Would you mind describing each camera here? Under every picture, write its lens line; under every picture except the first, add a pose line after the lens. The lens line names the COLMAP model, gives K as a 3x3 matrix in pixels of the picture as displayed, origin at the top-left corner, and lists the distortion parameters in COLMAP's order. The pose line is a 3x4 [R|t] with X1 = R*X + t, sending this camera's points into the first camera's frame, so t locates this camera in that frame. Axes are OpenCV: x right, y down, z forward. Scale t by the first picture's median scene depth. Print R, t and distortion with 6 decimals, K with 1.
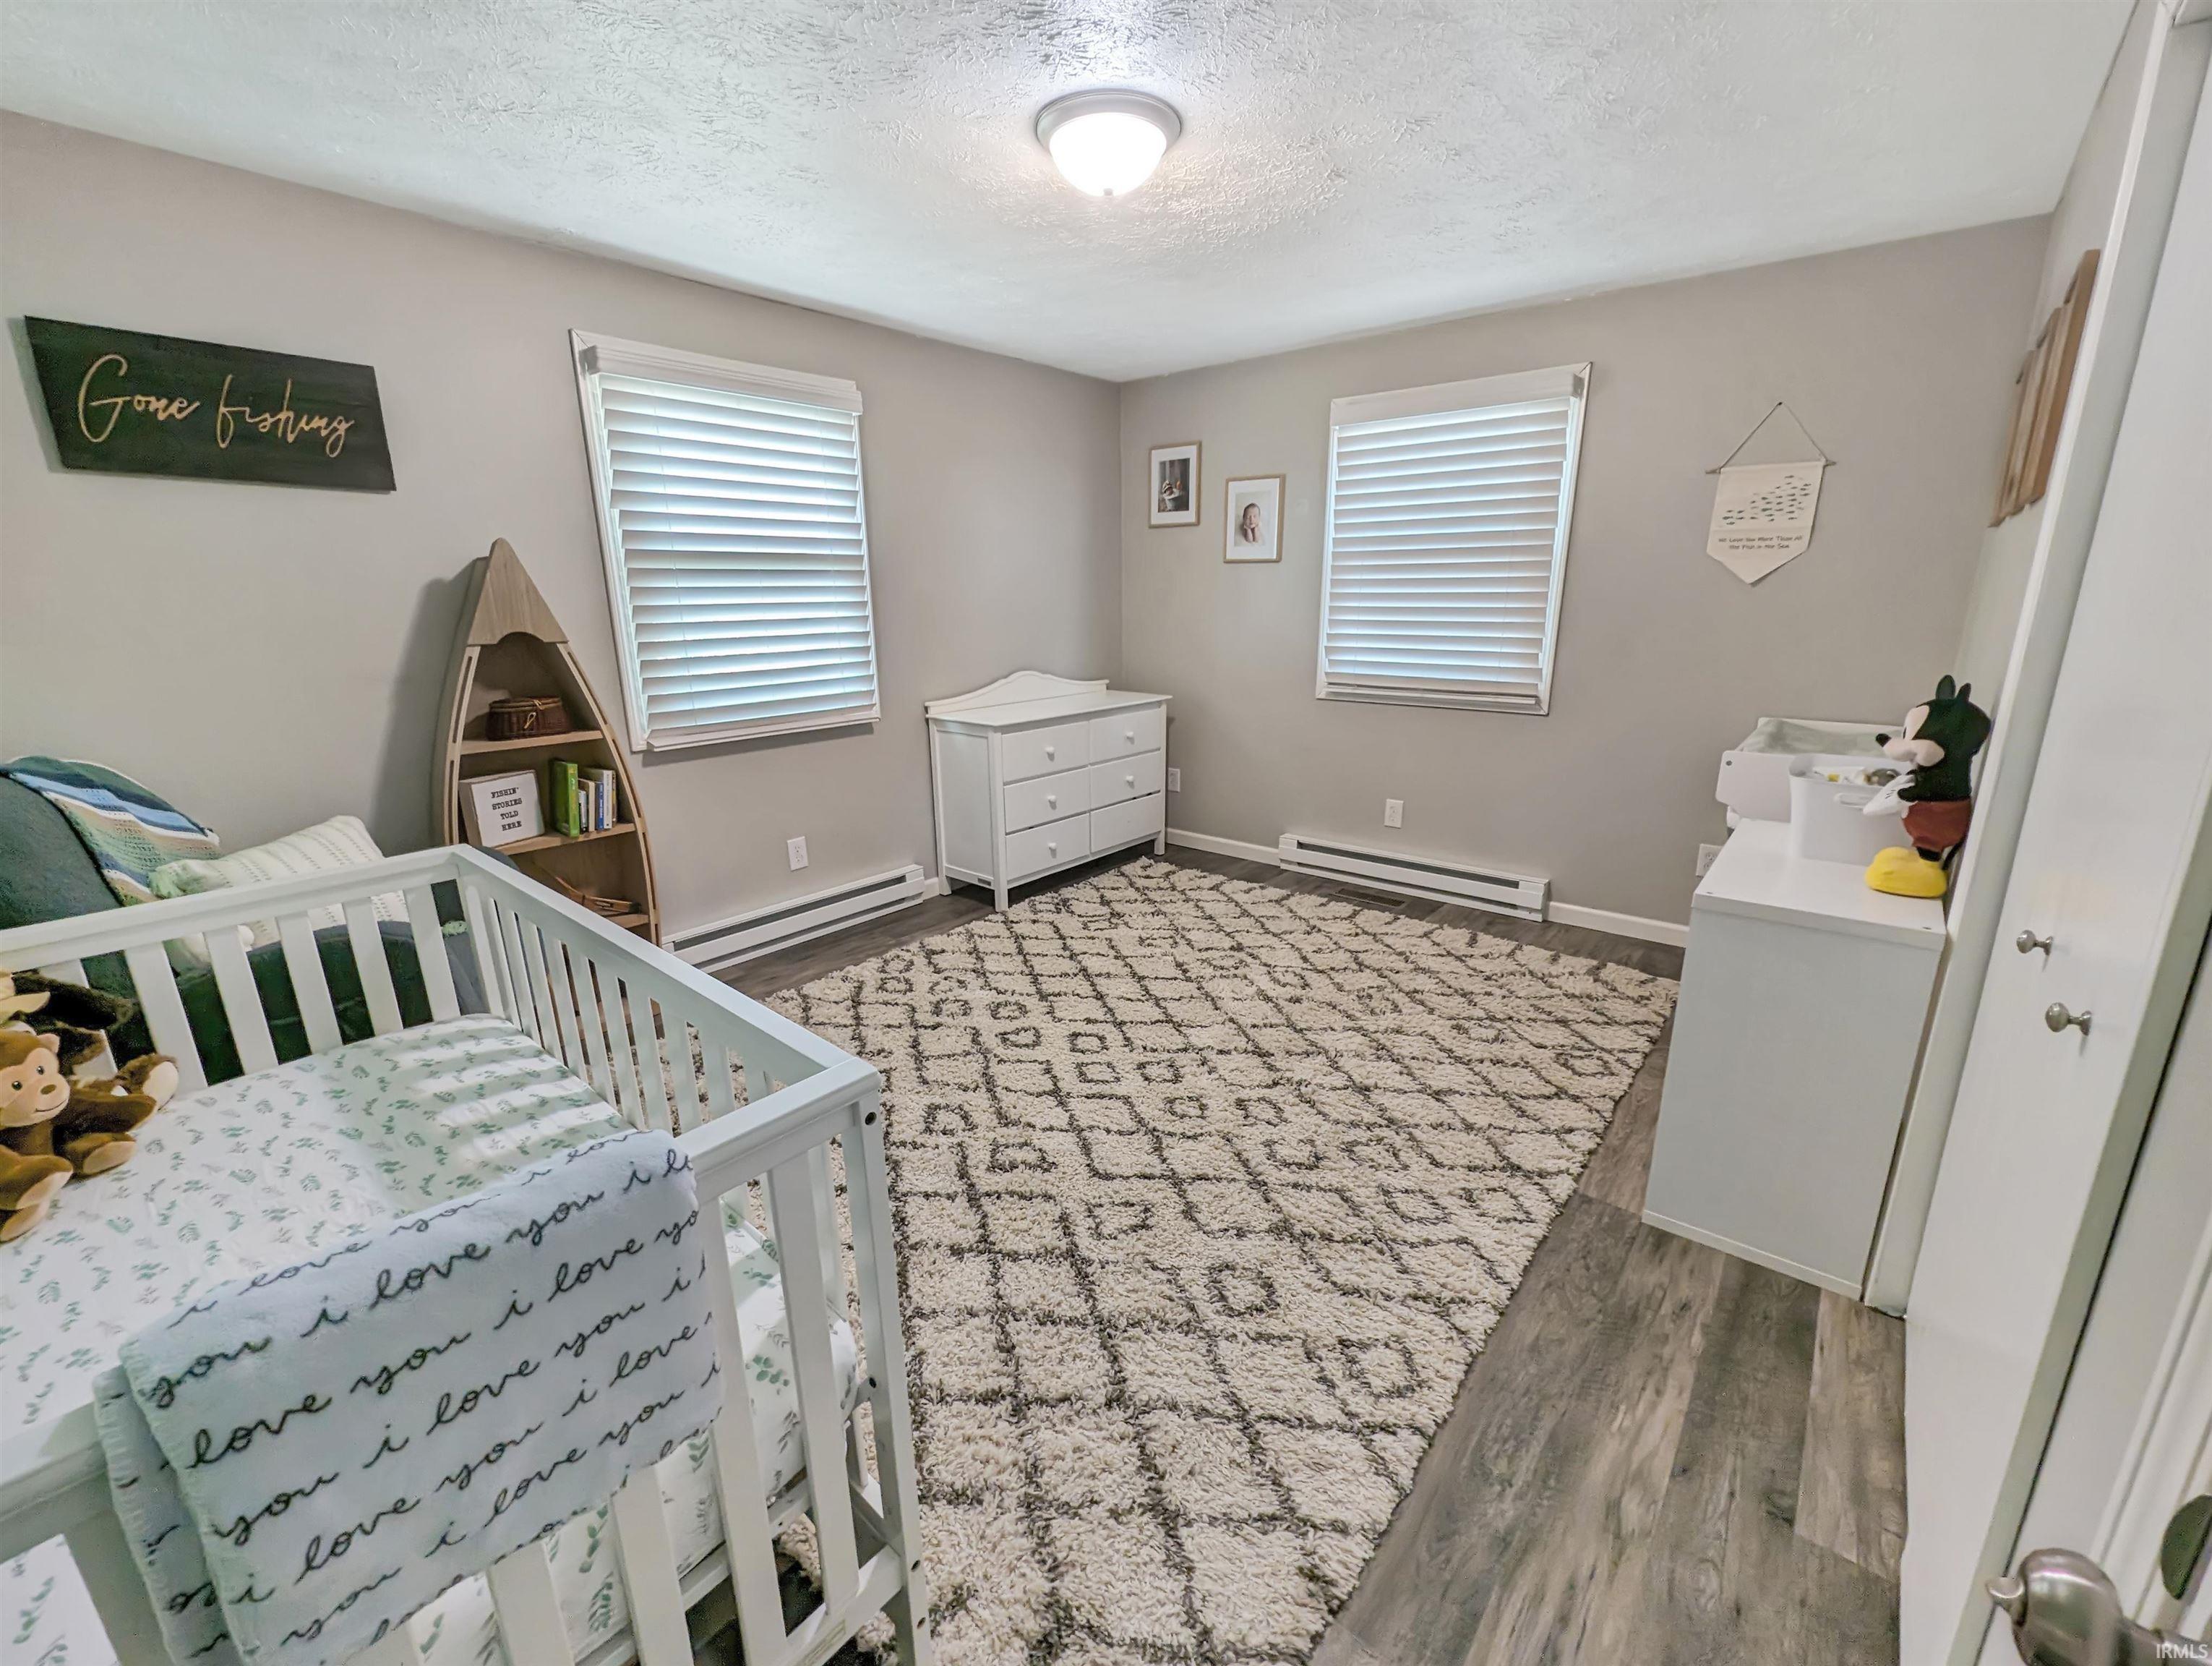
lens RADIAL K [[922.3, 0, 1110.7], [0, 922.3, 834.5], [0, 0, 1]] dist [0.007078, -0.001679]
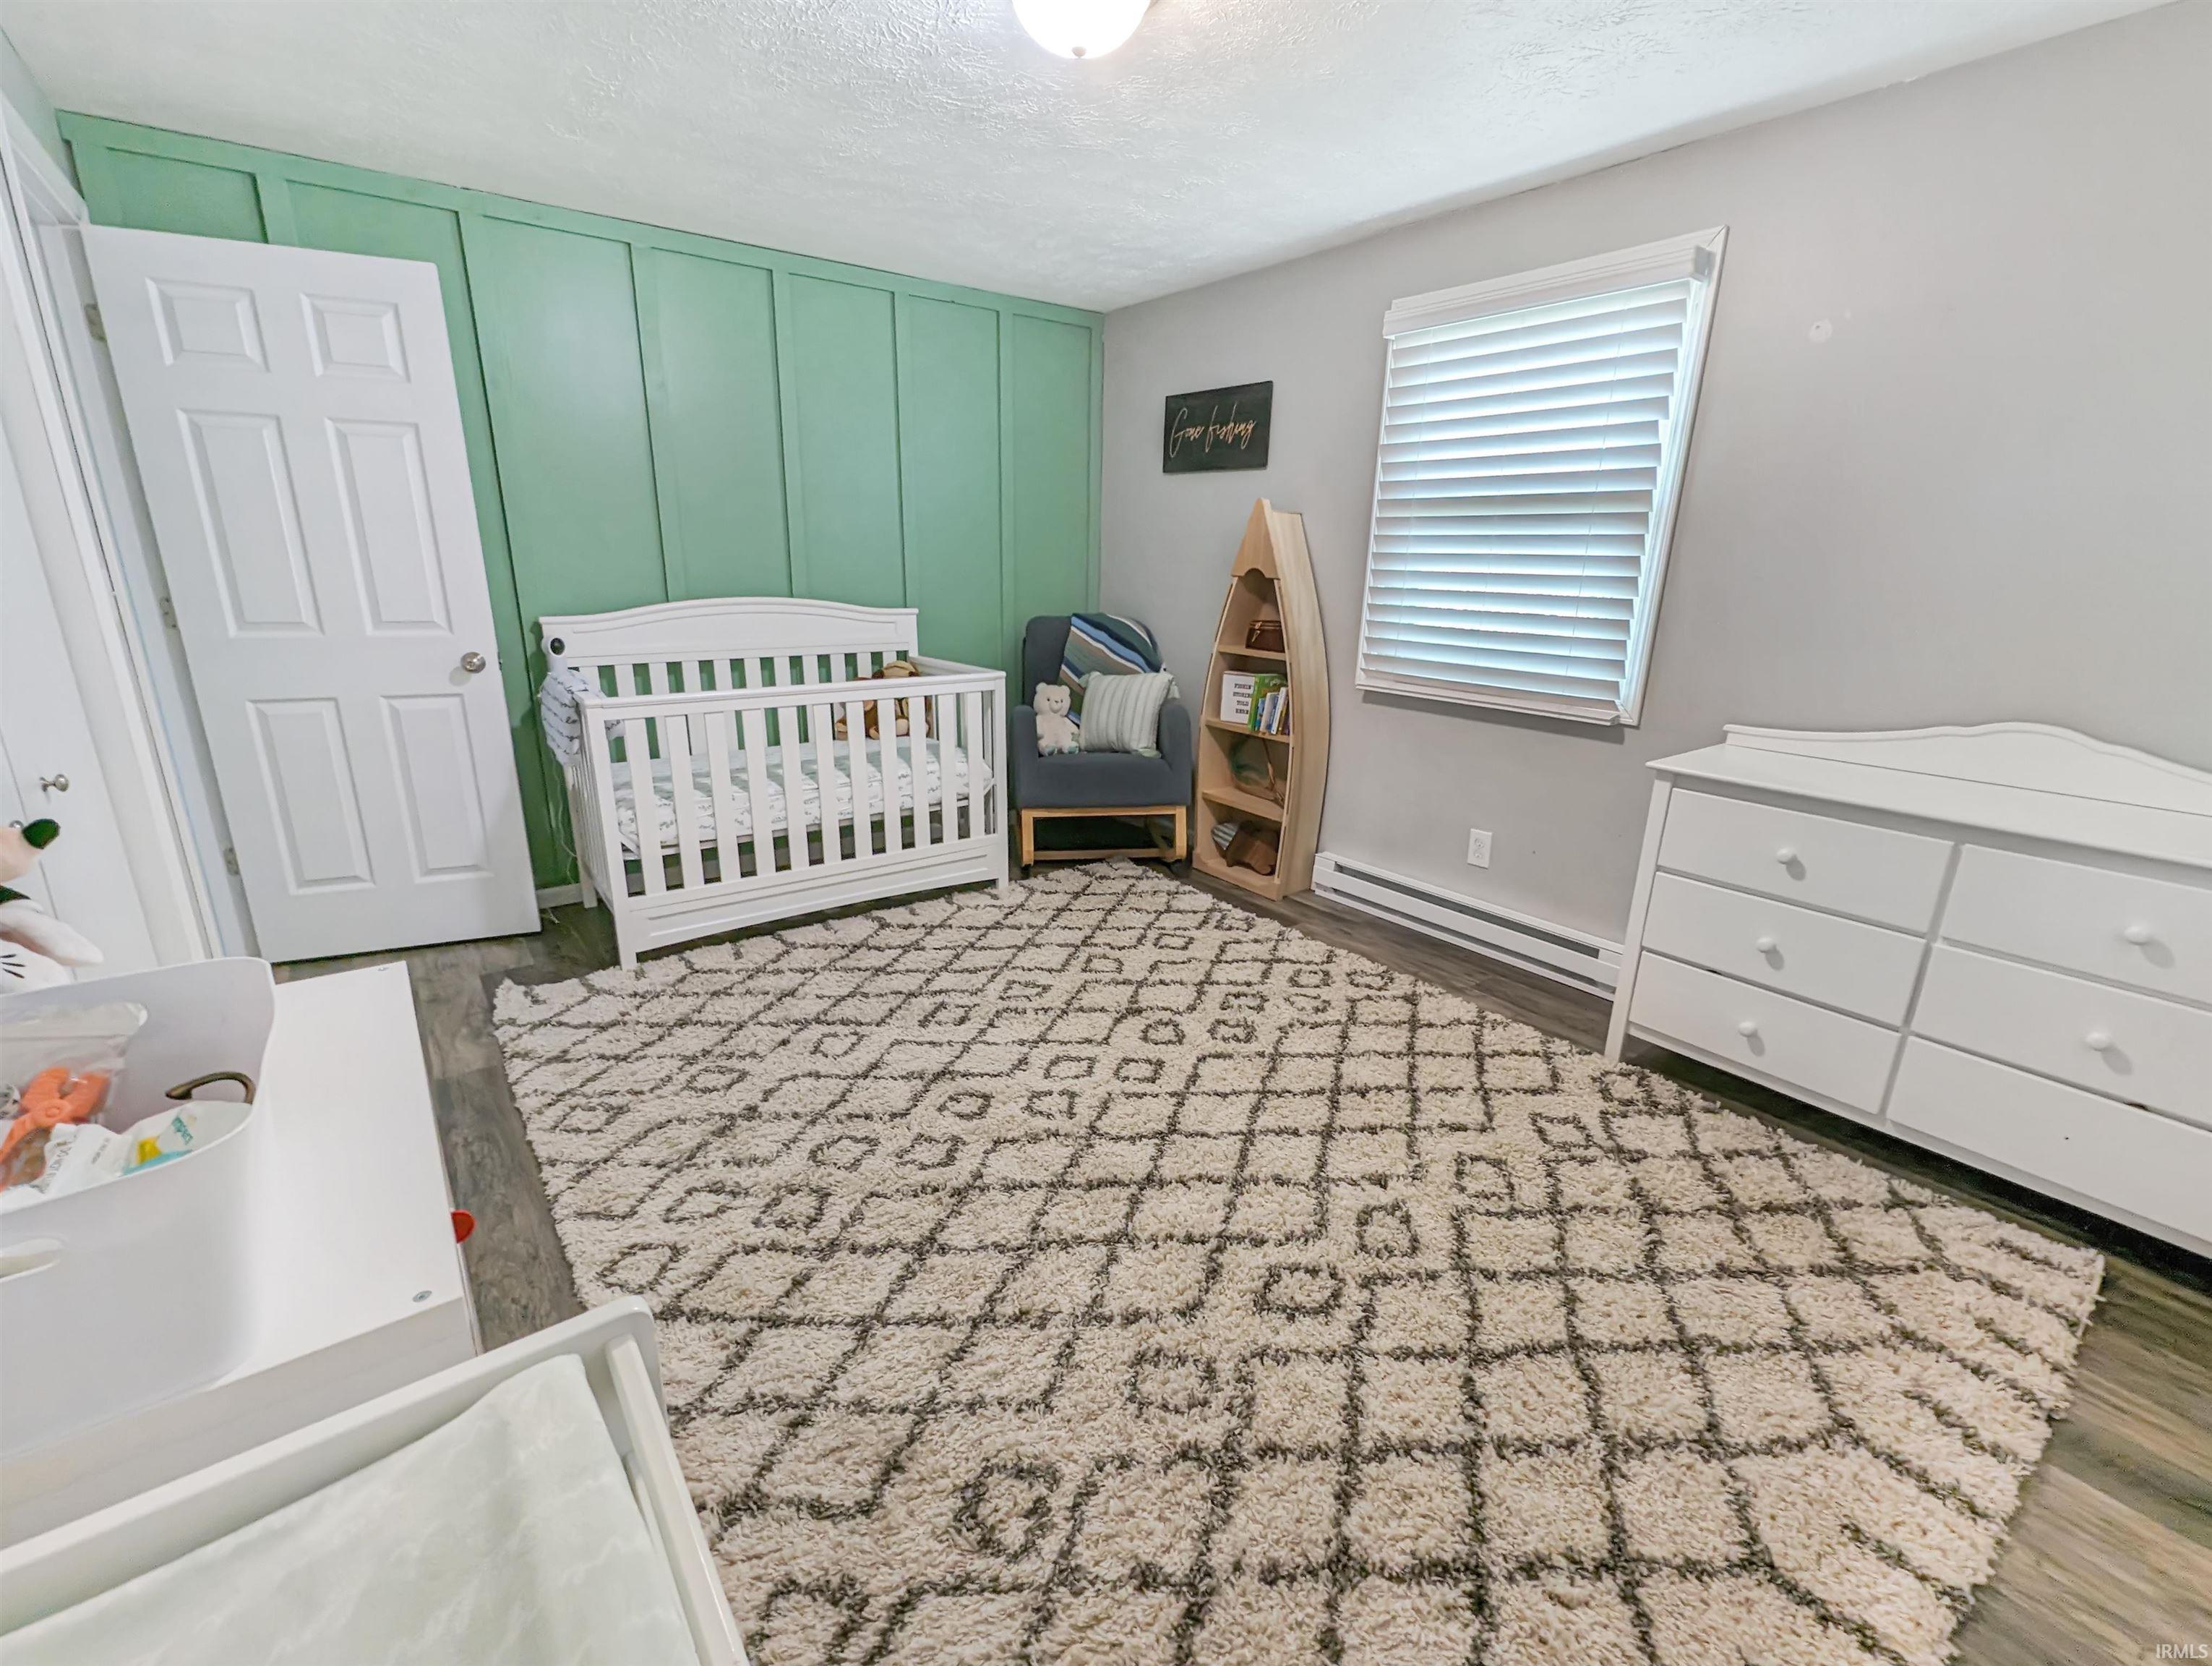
lens RADIAL K [[982.4, 0, 1105.1], [0, 982.4, 846.0], [0, 0, 1]] dist [0.003554, 0.000271]
pose [[-0.239339, 0.285751, -0.927935, 0.748720], [-0.262428, 0.901102, 0.345176, -0.259427], [0.934799, 0.326130, -0.140680, 1.008712]]
